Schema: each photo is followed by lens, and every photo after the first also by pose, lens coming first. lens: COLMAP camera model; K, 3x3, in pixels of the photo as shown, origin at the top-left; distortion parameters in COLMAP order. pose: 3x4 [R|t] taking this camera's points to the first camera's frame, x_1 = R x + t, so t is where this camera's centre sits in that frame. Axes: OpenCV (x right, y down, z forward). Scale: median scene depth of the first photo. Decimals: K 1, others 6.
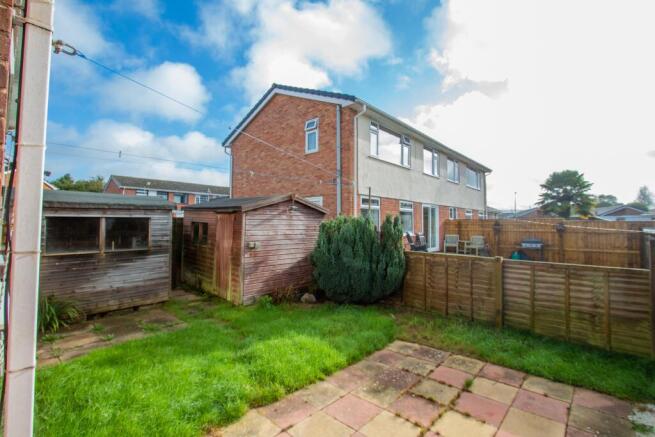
lens RADIAL K [[300.0, 0, 325.0], [0, 300.0, 216.2], [0, 0, 1]] dist [-0.002143, -0.000162]
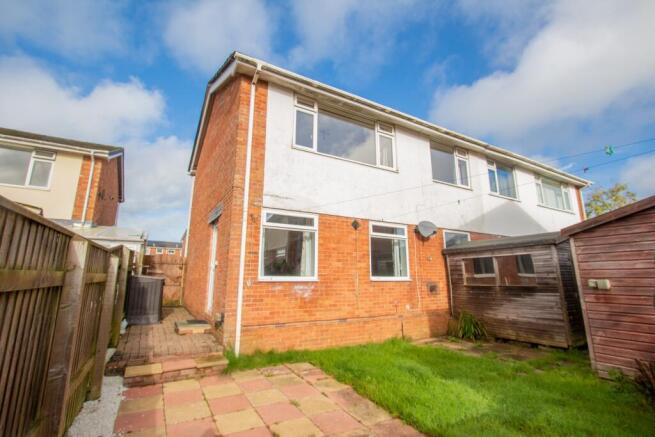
lens RADIAL K [[300.0, 0, 324.2], [0, 300.0, 216.4], [0, 0, 1]] dist [-0.002143, -0.000162]
pose [[-0.298876, -0.196048, -0.933937, 0.621664], [0.024805, 0.976743, -0.212972, 0.082032], [0.953970, -0.086818, -0.287062, 0.669240]]
